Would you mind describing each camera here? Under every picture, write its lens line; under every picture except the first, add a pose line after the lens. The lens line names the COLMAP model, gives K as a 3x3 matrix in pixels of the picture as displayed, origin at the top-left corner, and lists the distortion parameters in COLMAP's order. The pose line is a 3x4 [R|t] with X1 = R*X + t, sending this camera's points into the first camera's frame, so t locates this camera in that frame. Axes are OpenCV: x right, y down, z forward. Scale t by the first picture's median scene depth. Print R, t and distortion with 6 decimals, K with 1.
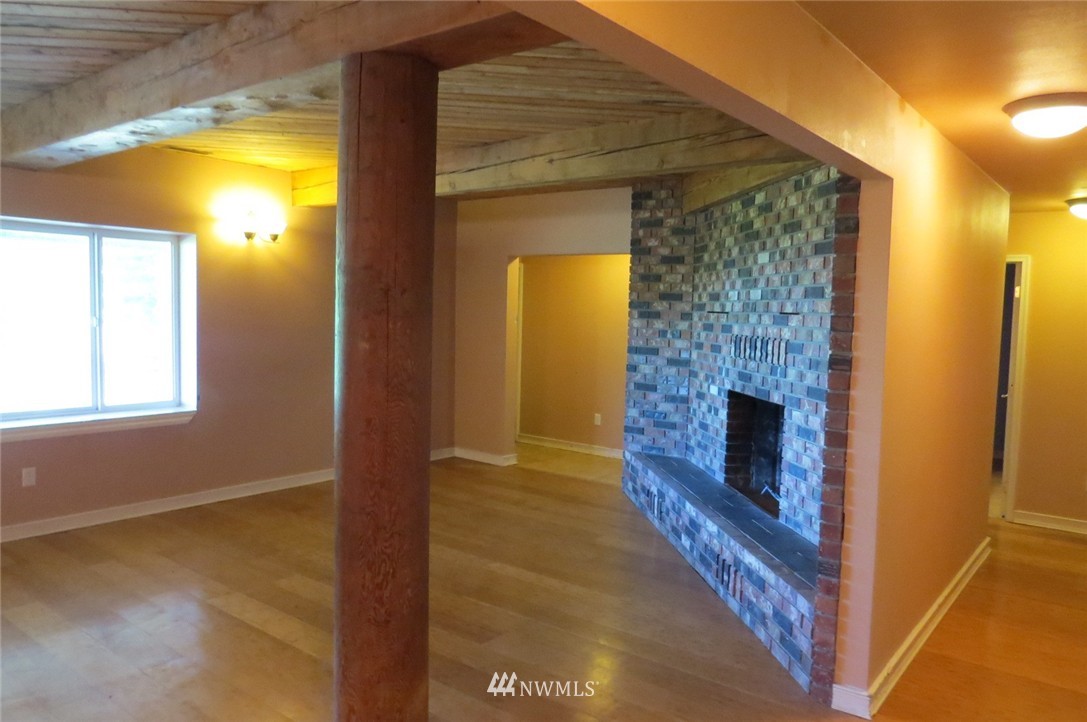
lens RADIAL K [[776.3, 0, 541.8], [0, 776.3, 359.5], [0, 0, 1]] dist [-0.019171, 0.002184]
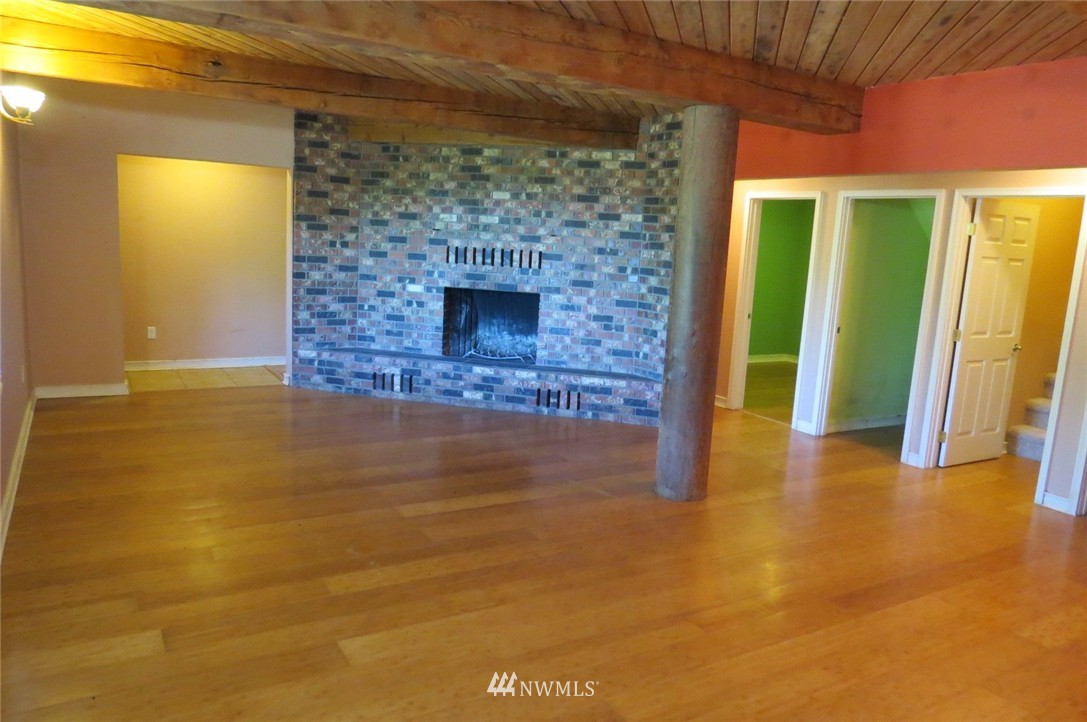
lens RADIAL K [[776.3, 0, 542.3], [0, 776.3, 360.9], [0, 0, 1]] dist [-0.019171, 0.002184]
pose [[0.348798, -0.156406, 0.924055, -0.847417], [0.016604, 0.986853, 0.160767, -0.042702], [-0.937051, -0.040732, 0.346809, 0.305420]]
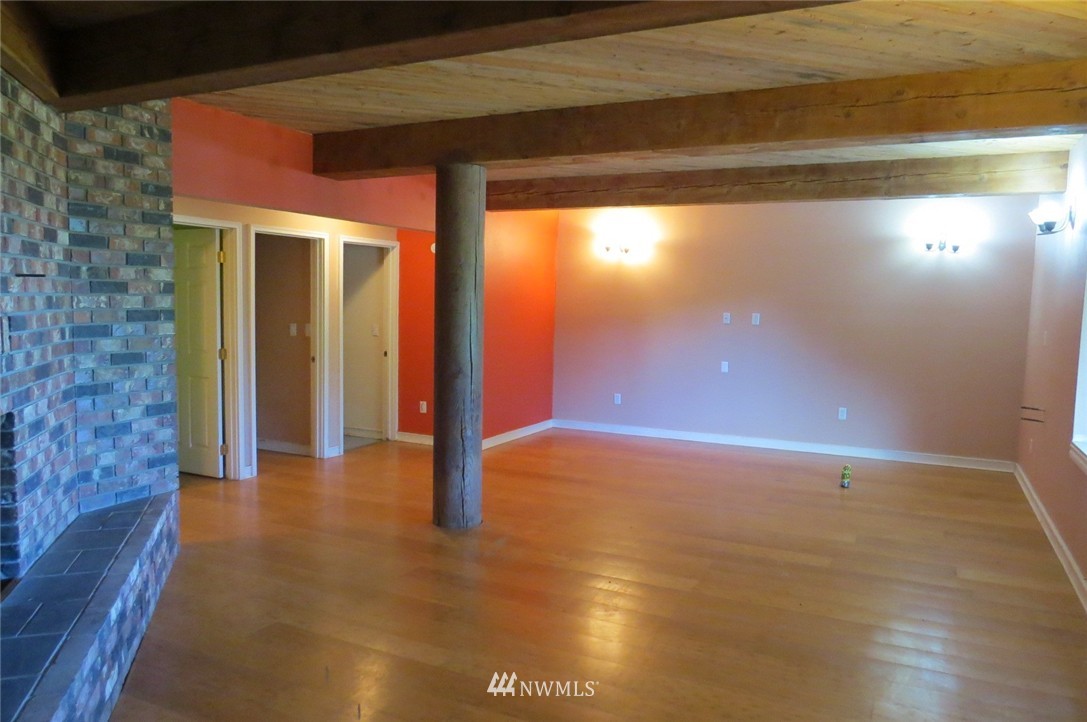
lens RADIAL K [[776.3, 0, 544.1], [0, 776.3, 362.6], [0, 0, 1]] dist [-0.019171, 0.002184]
pose [[-0.974449, -0.025340, -0.223175, 0.000812], [-0.057914, 0.988364, 0.140647, -0.073263], [0.217015, 0.149979, -0.964578, 1.233429]]
